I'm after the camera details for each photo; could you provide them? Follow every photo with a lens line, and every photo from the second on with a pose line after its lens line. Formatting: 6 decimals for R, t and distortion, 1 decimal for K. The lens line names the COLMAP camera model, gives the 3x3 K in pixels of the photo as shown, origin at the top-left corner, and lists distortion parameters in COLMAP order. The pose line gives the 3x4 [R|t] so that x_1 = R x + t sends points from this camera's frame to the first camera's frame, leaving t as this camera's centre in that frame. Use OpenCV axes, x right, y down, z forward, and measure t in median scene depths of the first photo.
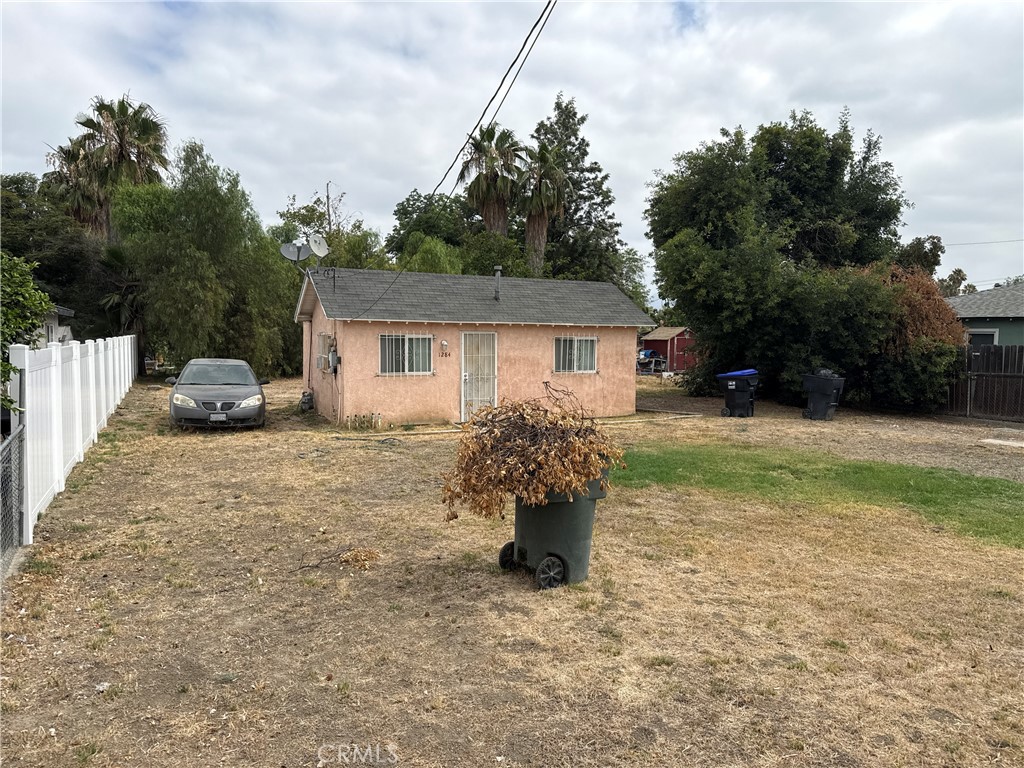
lens RADIAL K [[722.9, 0, 517.3], [0, 722.9, 379.3], [0, 0, 1]] dist [0.043206, -0.025673]
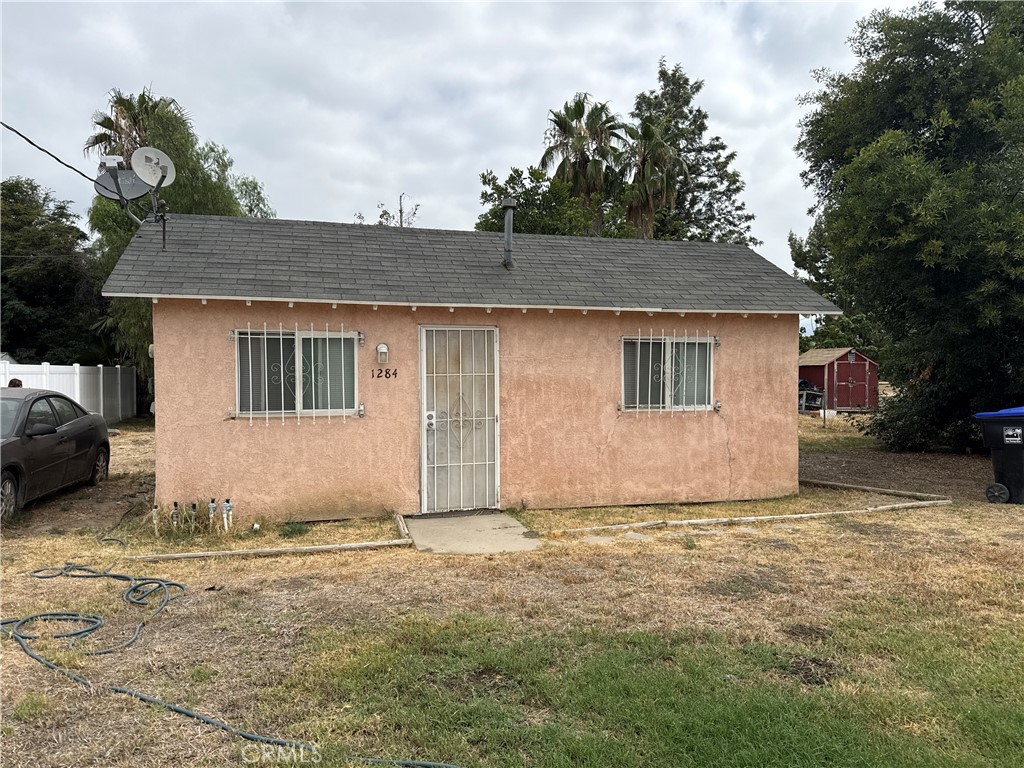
lens RADIAL K [[722.9, 0, 510.7], [0, 722.9, 377.1], [0, 0, 1]] dist [0.043206, -0.025673]
pose [[0.983709, -0.011801, -0.179378, 0.058519], [0.001651, 0.998394, -0.056629, -0.003366], [0.179758, 0.055410, 0.982149, 0.459740]]
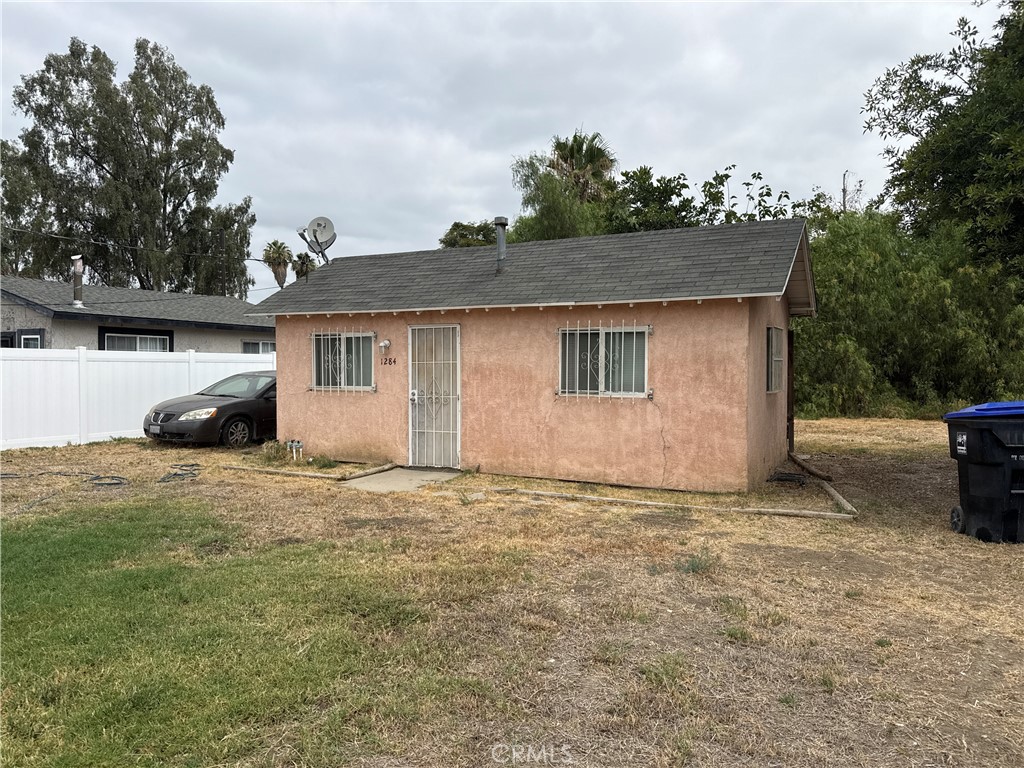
lens RADIAL K [[722.9, 0, 518.5], [0, 722.9, 376.8], [0, 0, 1]] dist [0.043206, -0.025673]
pose [[0.606214, 0.002614, -0.795298, 0.426599], [-0.043585, 0.998601, -0.029940, -0.004164], [0.794107, 0.052813, 0.605479, 0.587533]]
